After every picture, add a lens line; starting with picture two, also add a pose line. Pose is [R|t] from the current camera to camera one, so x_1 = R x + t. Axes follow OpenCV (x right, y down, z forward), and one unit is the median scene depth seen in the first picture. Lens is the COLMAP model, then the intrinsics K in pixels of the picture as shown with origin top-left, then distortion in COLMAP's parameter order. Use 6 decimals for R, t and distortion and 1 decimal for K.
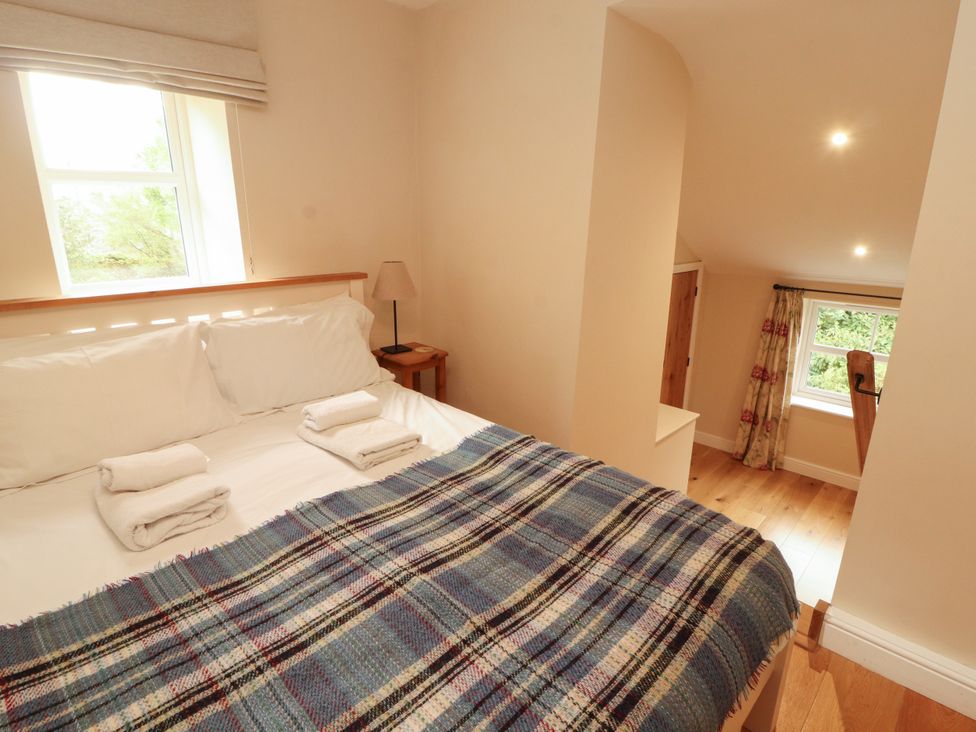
lens RADIAL K [[507.1, 0, 485.6], [0, 507.1, 349.3], [0, 0, 1]] dist [-0.000946, -0.013687]
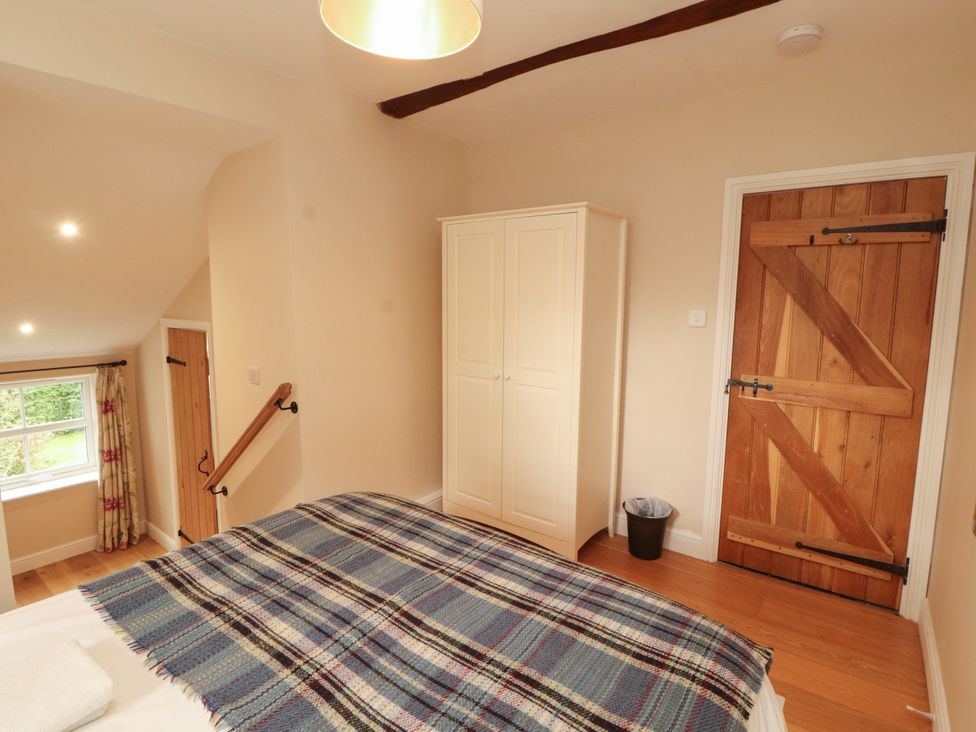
lens RADIAL K [[507.1, 0, 490.6], [0, 507.1, 358.5], [0, 0, 1]] dist [-0.000946, -0.013687]
pose [[-0.146739, -0.129673, 0.980639, -1.197661], [0.241586, 0.956651, 0.162651, -0.229112], [-0.959220, 0.260776, -0.109050, 0.699711]]
